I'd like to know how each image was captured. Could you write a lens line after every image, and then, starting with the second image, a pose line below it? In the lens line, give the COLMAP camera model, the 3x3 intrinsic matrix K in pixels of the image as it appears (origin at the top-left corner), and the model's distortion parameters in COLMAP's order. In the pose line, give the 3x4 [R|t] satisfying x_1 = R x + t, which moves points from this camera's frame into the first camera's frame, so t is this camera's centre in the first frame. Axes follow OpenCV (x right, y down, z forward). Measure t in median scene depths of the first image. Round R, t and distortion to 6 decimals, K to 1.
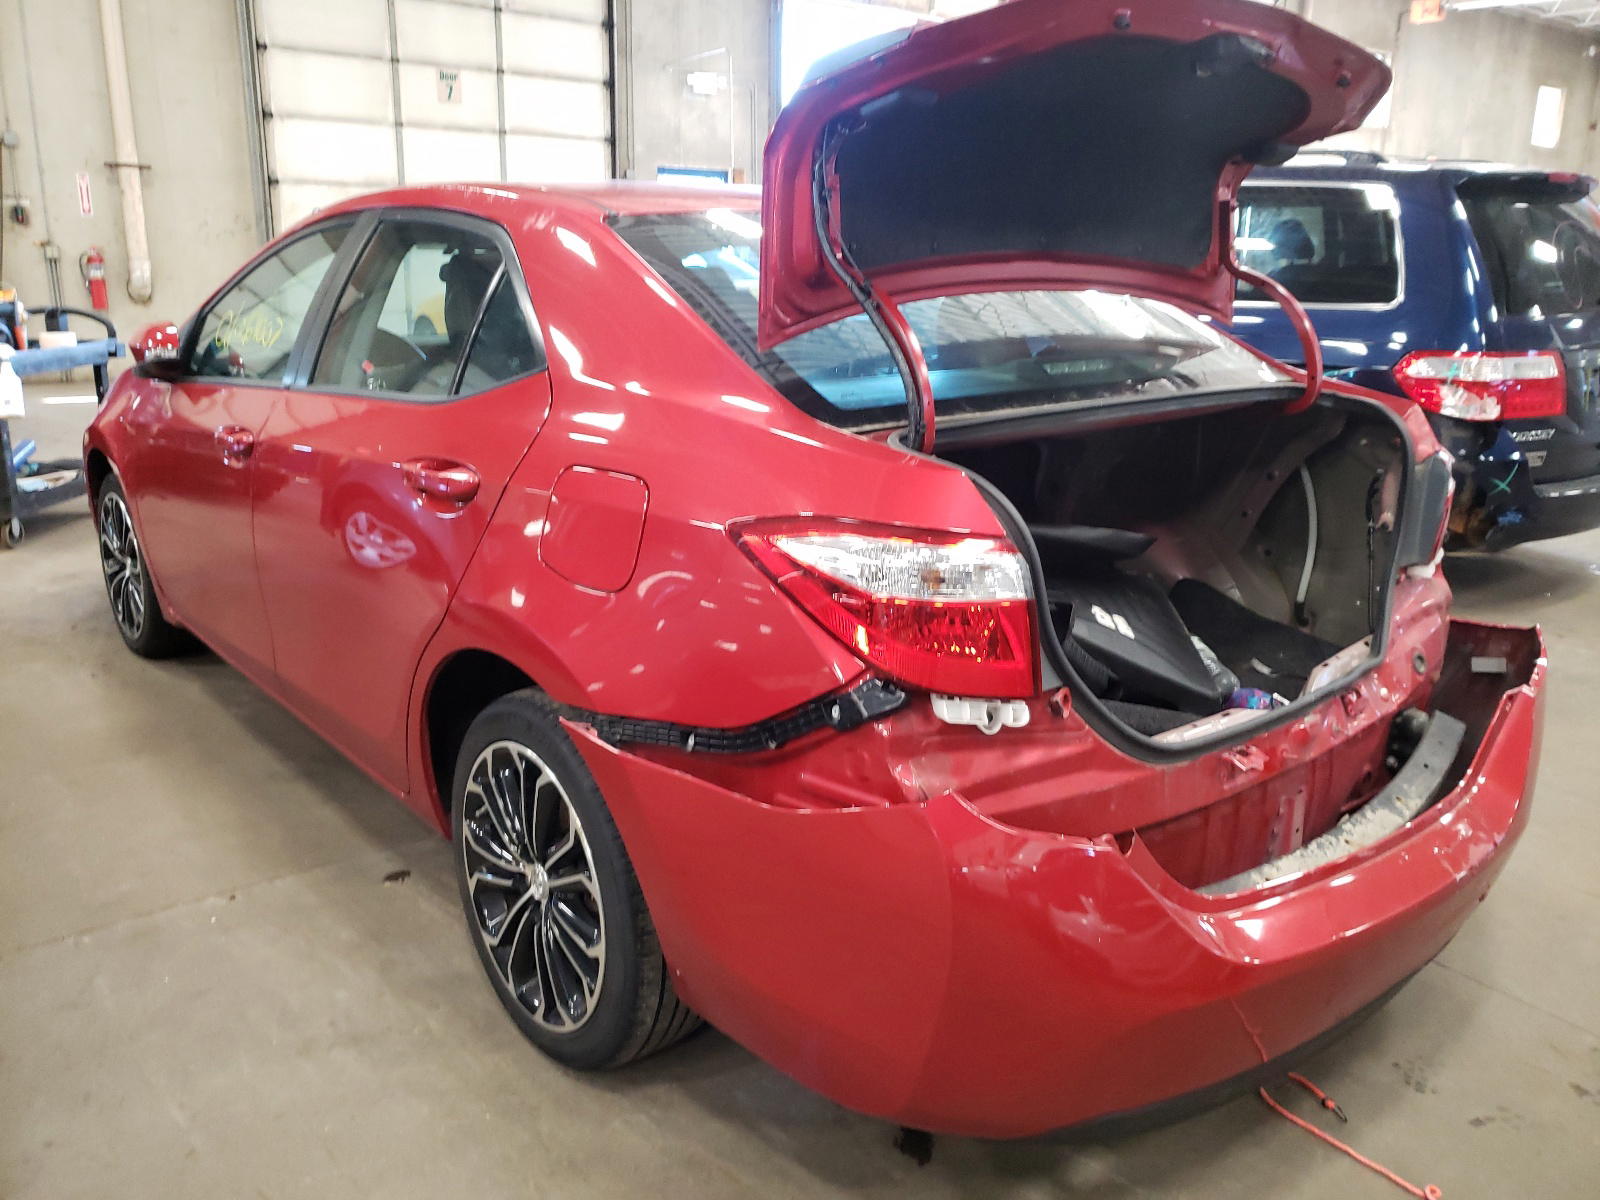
lens RADIAL K [[1179.7, 0, 800.0], [0, 1179.7, 600.0], [0, 0, 1]] dist [0.056310, -0.104253]
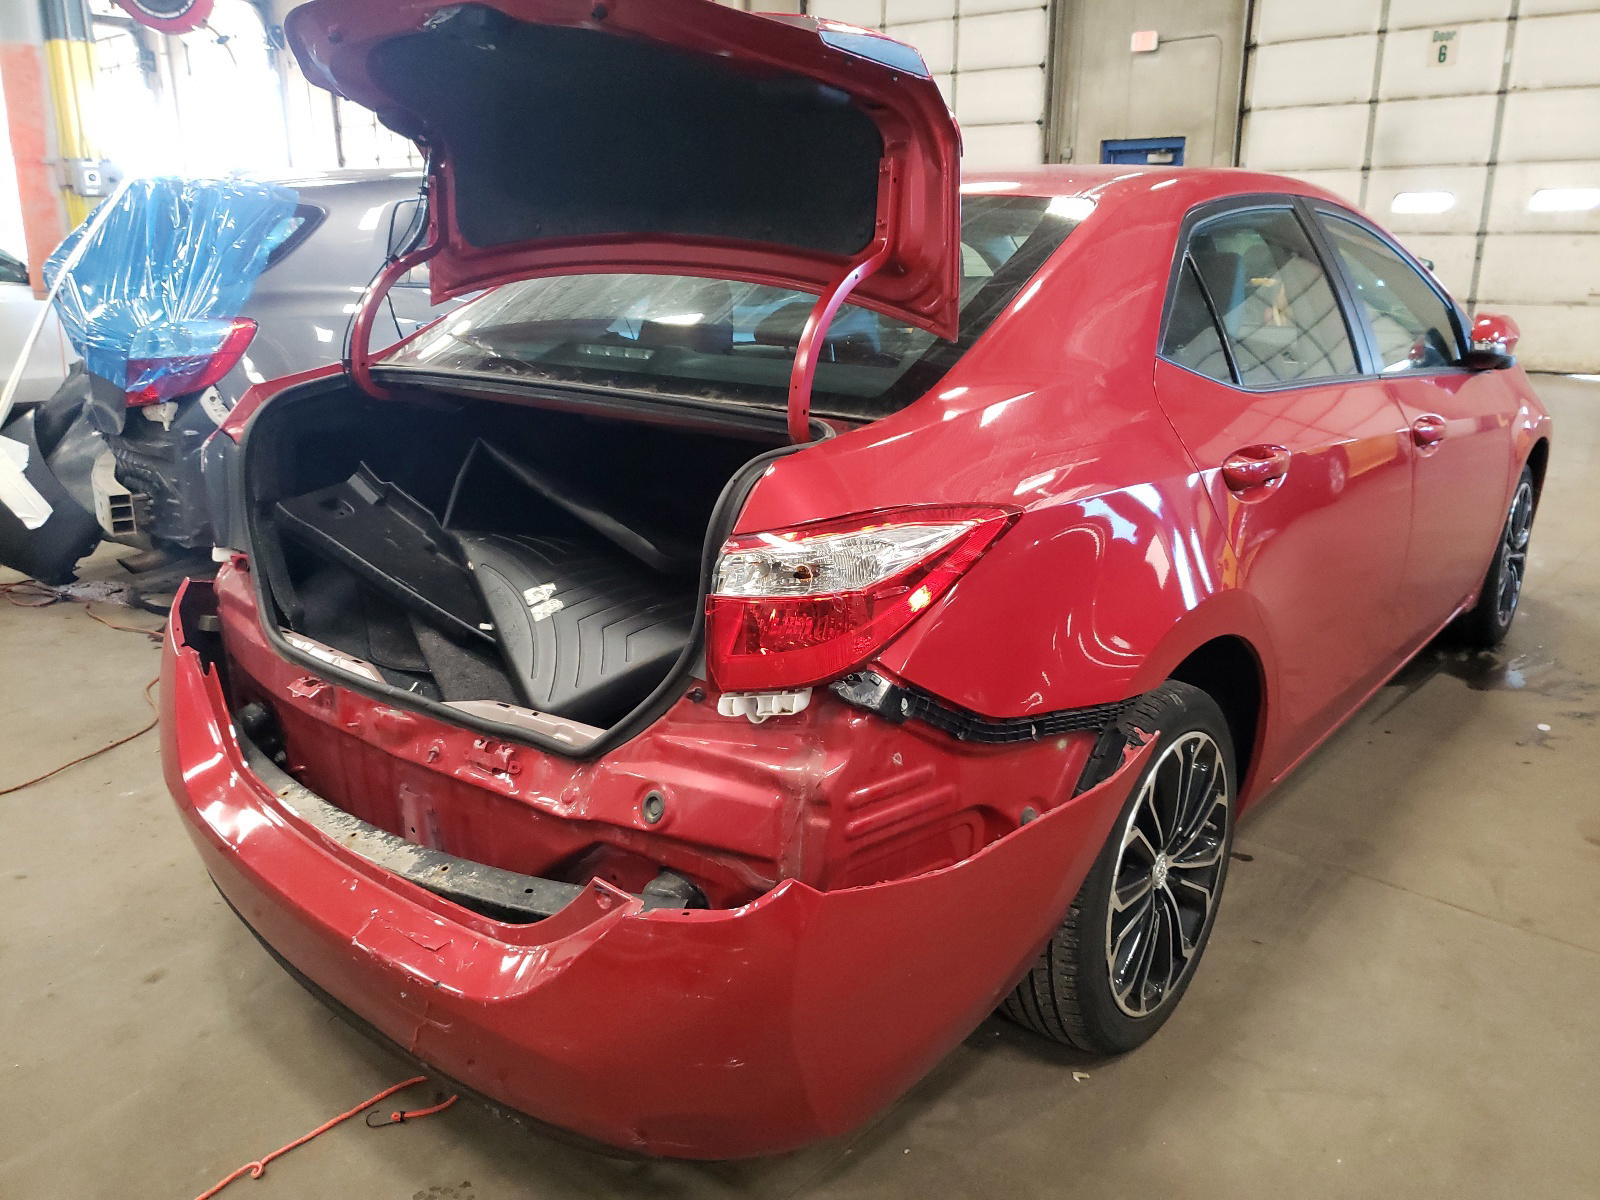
lens RADIAL K [[1168.1, 0, 800.0], [0, 1168.1, 600.0], [0, 0, 1]] dist [0.003866, 0.003915]
pose [[0.215311, 0.267220, -0.939273, 1.250263], [-0.256783, 0.943477, 0.209554, -0.249149], [0.942180, 0.196070, 0.271759, 0.936107]]
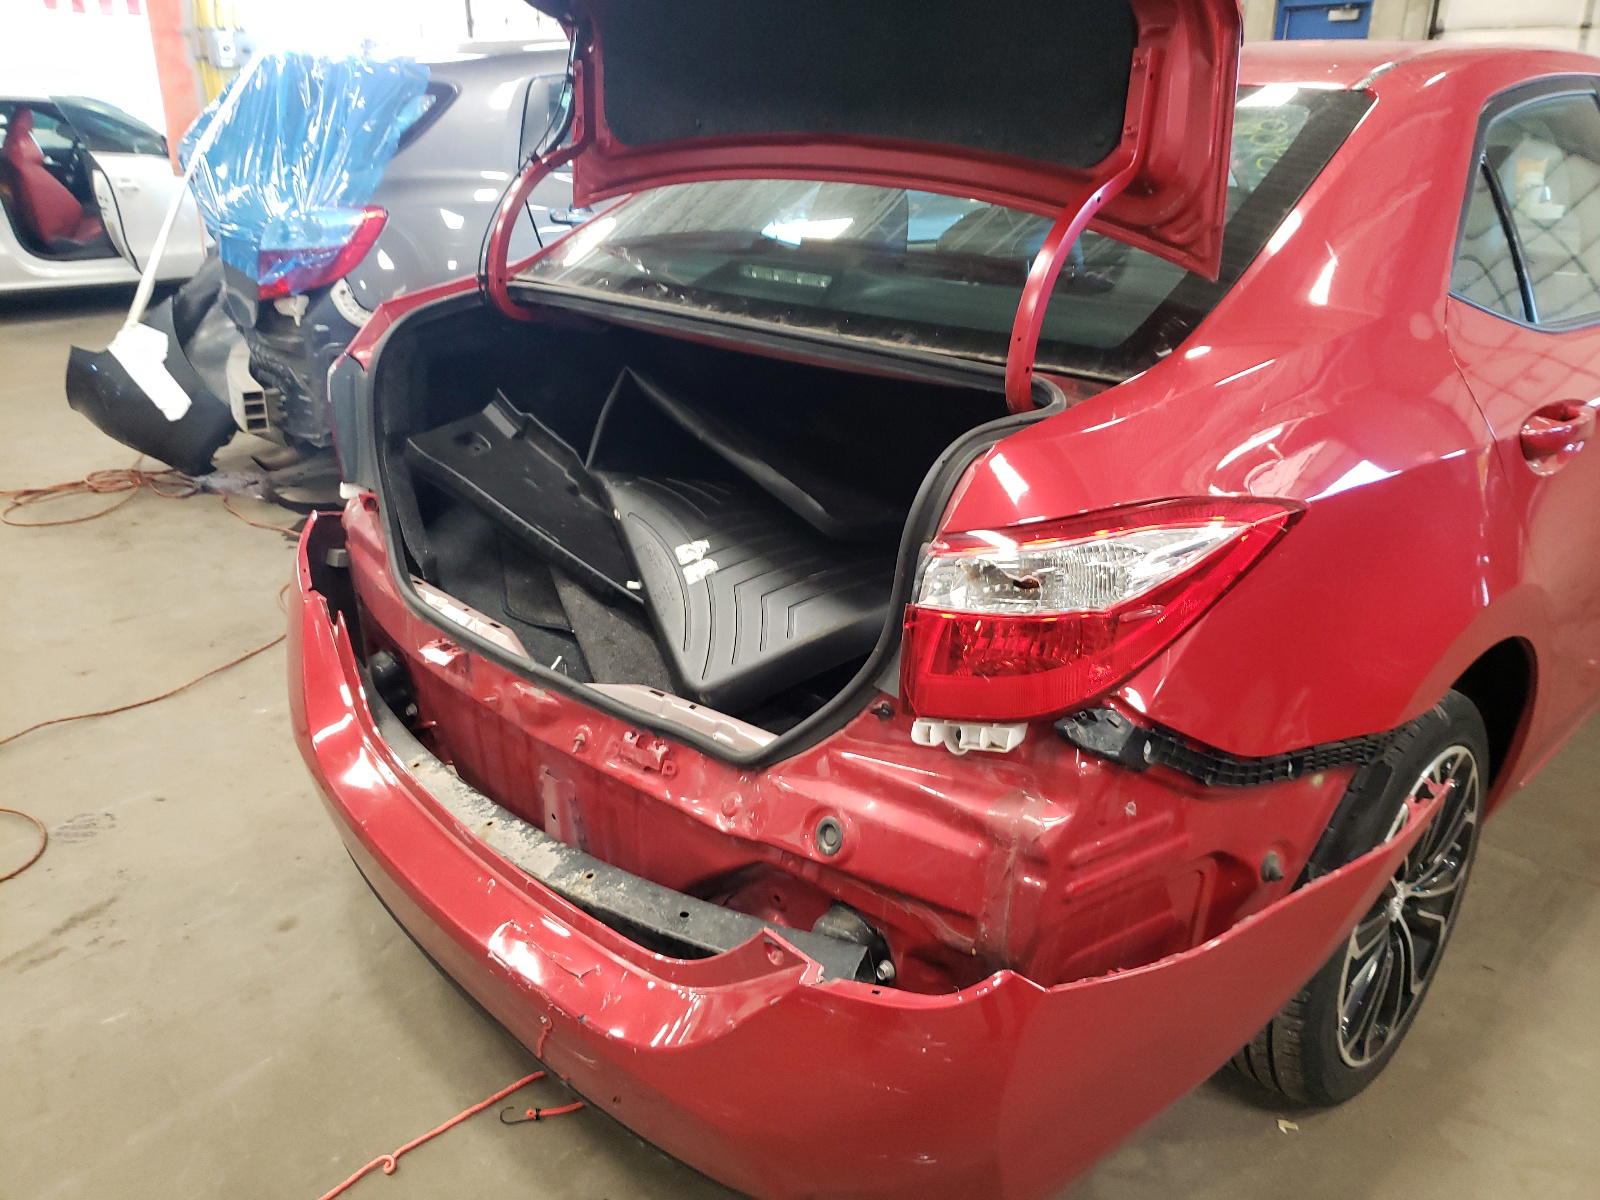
lens RADIAL K [[1179.7, 0, 800.0], [0, 1179.7, 600.0], [0, 0, 1]] dist [0.056310, -0.104253]
pose [[0.108426, 0.362645, -0.925598, 1.117544], [-0.262841, 0.908411, 0.325122, -0.269251], [0.958728, 0.208033, 0.193813, 0.907941]]
